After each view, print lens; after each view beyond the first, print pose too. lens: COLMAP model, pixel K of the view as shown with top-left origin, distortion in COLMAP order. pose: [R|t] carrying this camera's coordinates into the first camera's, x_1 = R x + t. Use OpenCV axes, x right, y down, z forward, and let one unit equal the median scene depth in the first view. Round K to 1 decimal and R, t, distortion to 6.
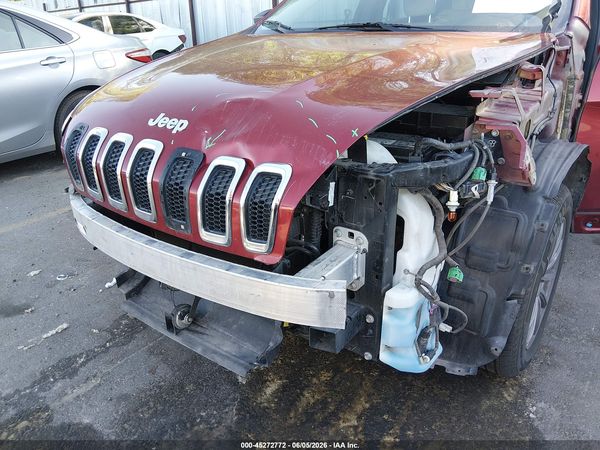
lens RADIAL K [[455.8, 0, 300.0], [0, 455.8, 225.0], [0, 0, 1]] dist [0.096281, -0.159455]
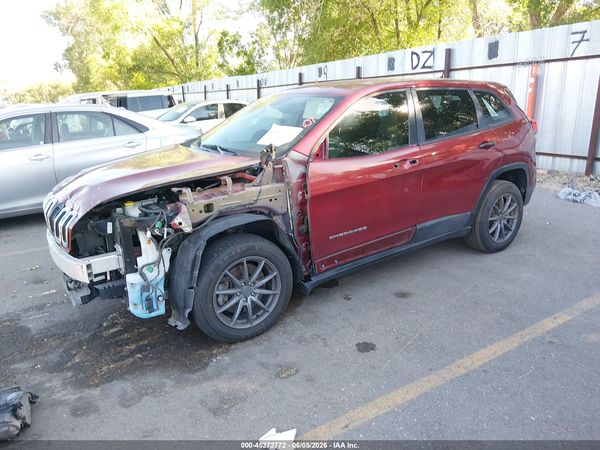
lens RADIAL K [[455.8, 0, 300.0], [0, 455.8, 225.0], [0, 0, 1]] dist [0.096281, -0.159455]
pose [[0.945474, 0.088583, -0.313420, 1.349585], [-0.128867, 0.985519, -0.110205, 0.039691], [0.299119, 0.144586, 0.943198, -0.705240]]
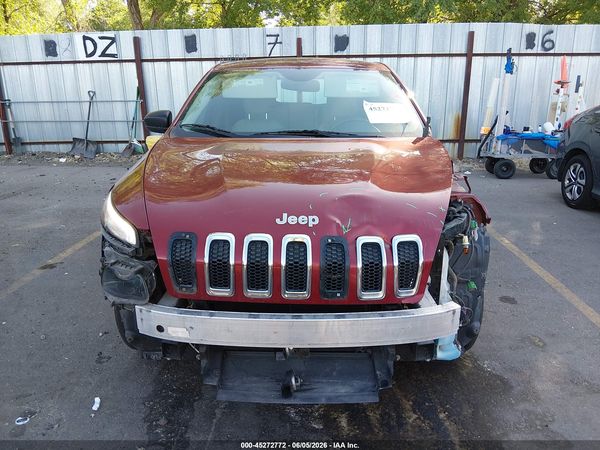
lens RADIAL K [[455.8, 0, 300.0], [0, 455.8, 225.0], [0, 0, 1]] dist [0.096281, -0.159455]
pose [[0.809124, -0.140409, 0.570617, -0.844341], [0.218837, 0.973187, -0.070839, -0.094208], [-0.545370, 0.182189, 0.818155, -0.024794]]
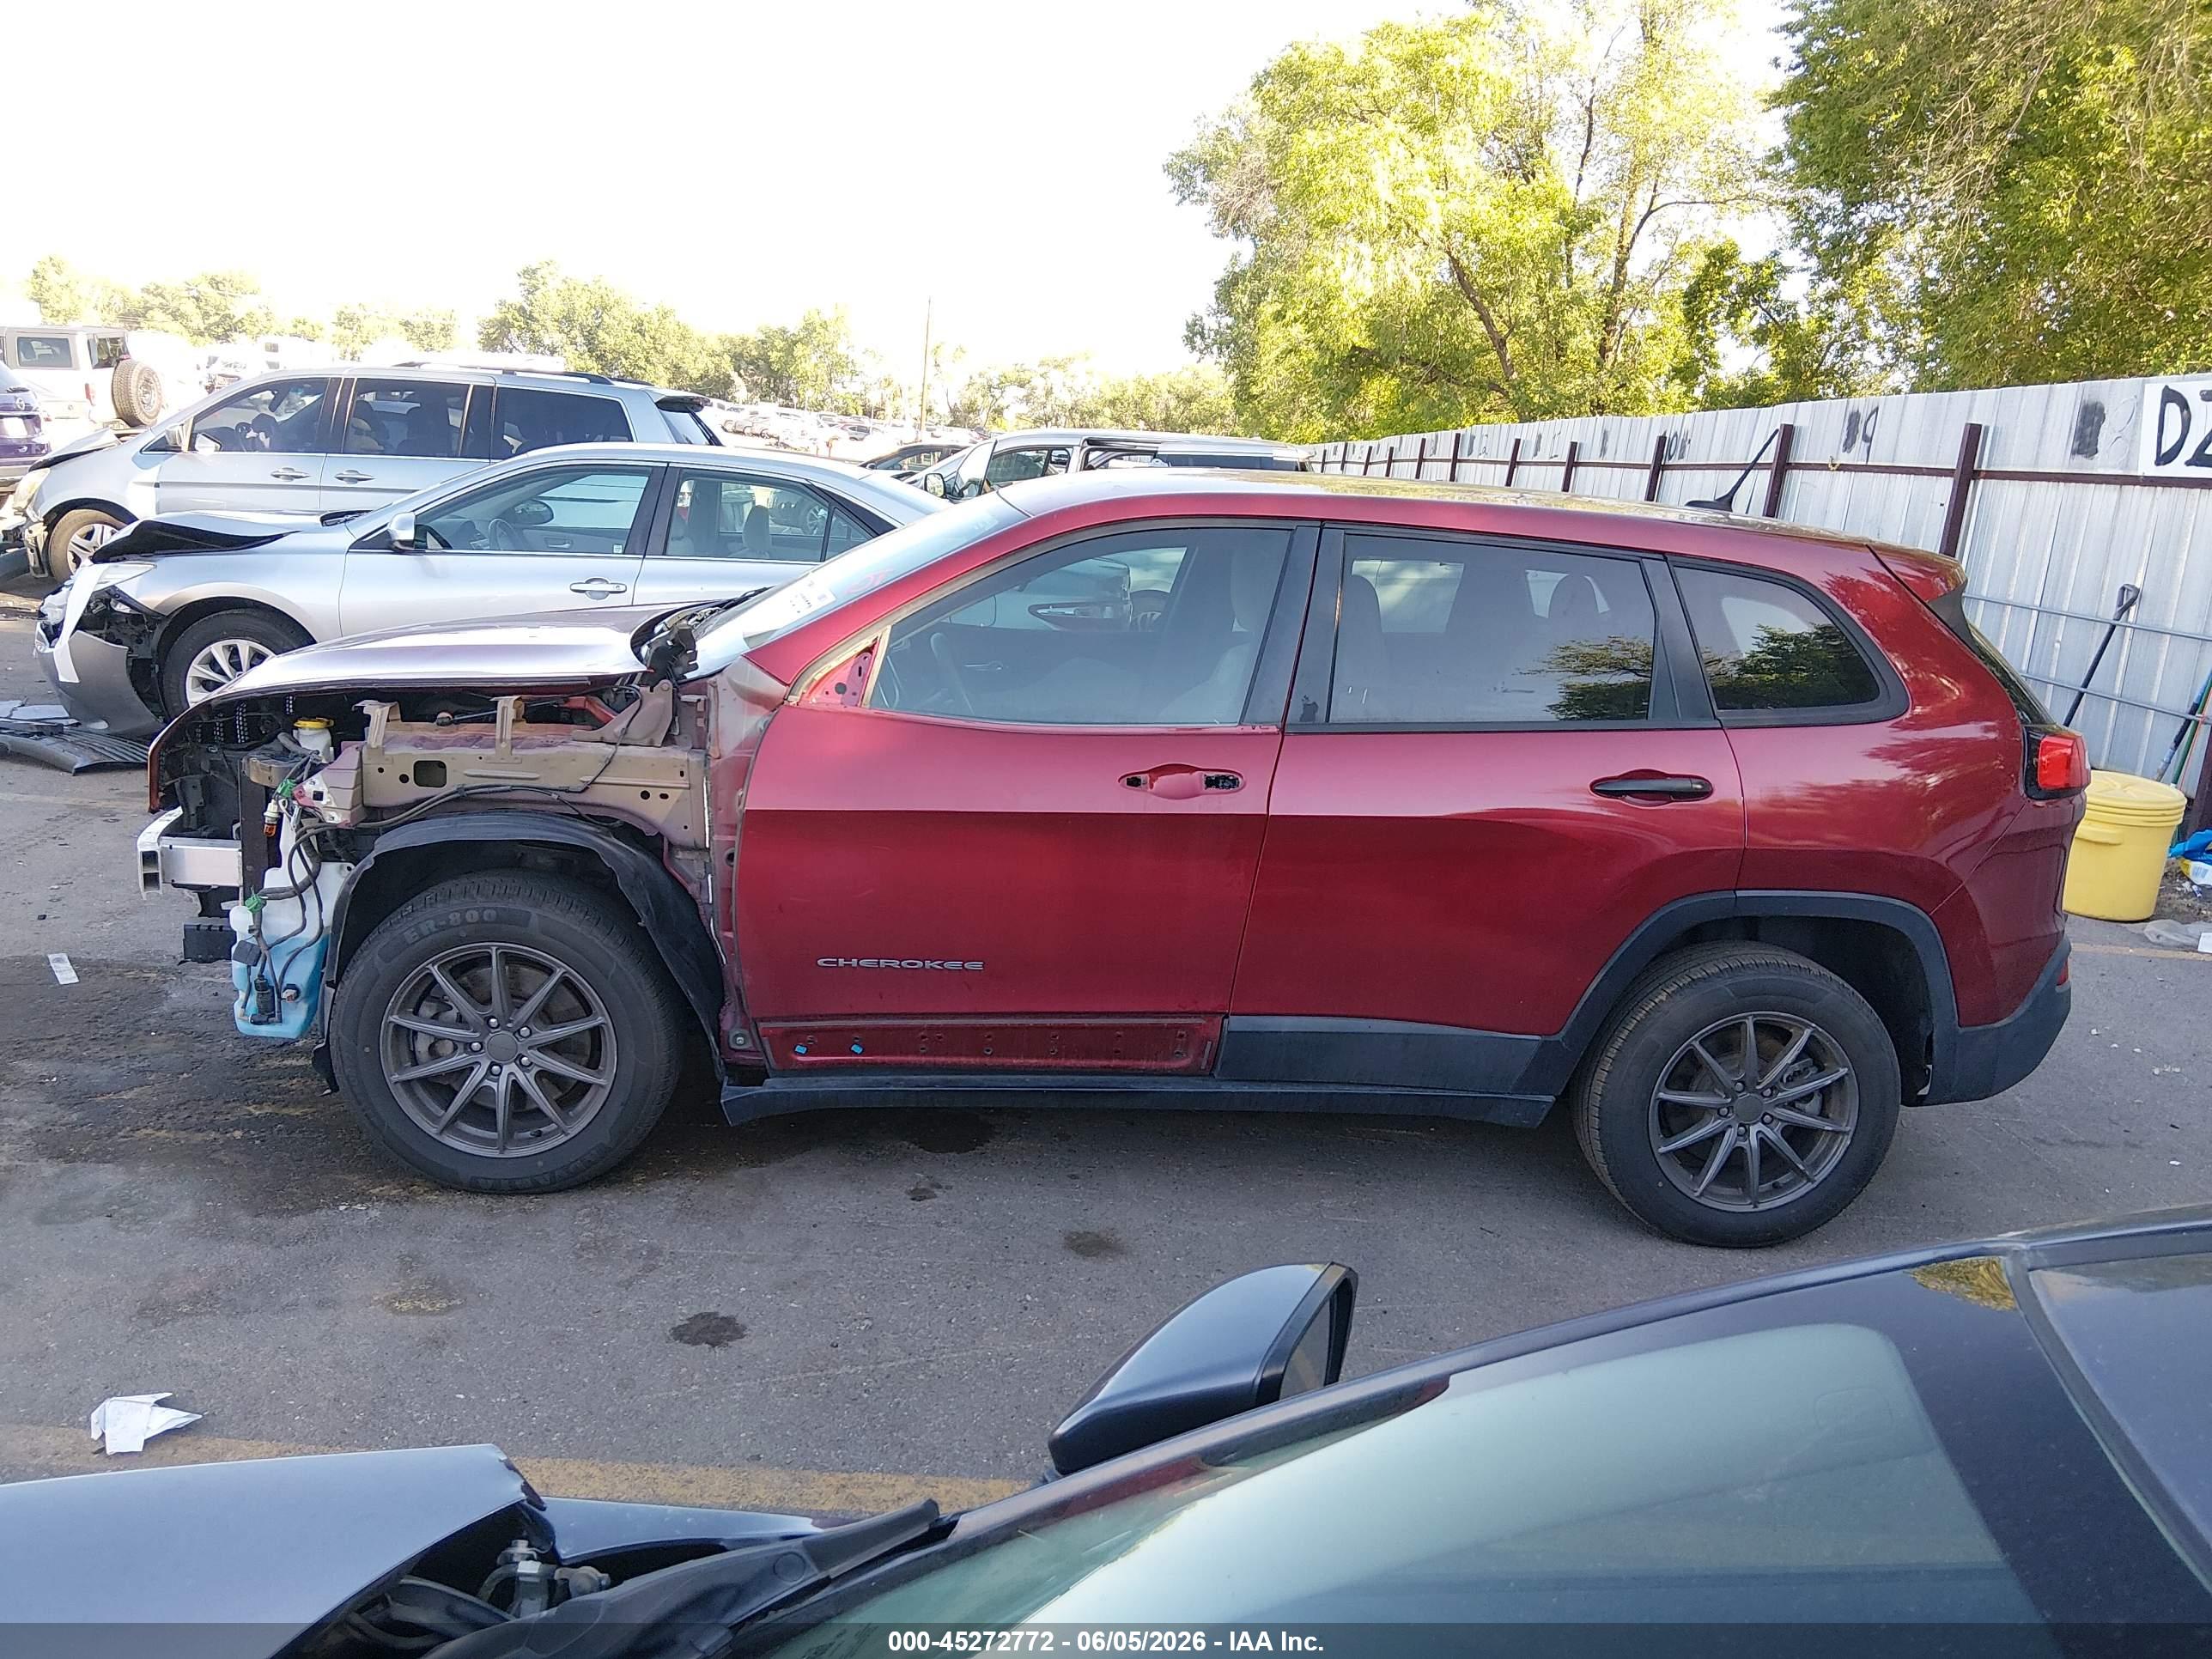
lens RADIAL K [[1680.4, 0, 1106.0], [0, 1680.4, 829.5], [0, 0, 1]] dist [0.096281, -0.159455]
pose [[0.645301, 0.251295, -0.721414, 2.738440], [-0.397643, 0.916821, -0.036327, -0.396061], [0.652278, 0.310307, 0.691551, -0.092346]]
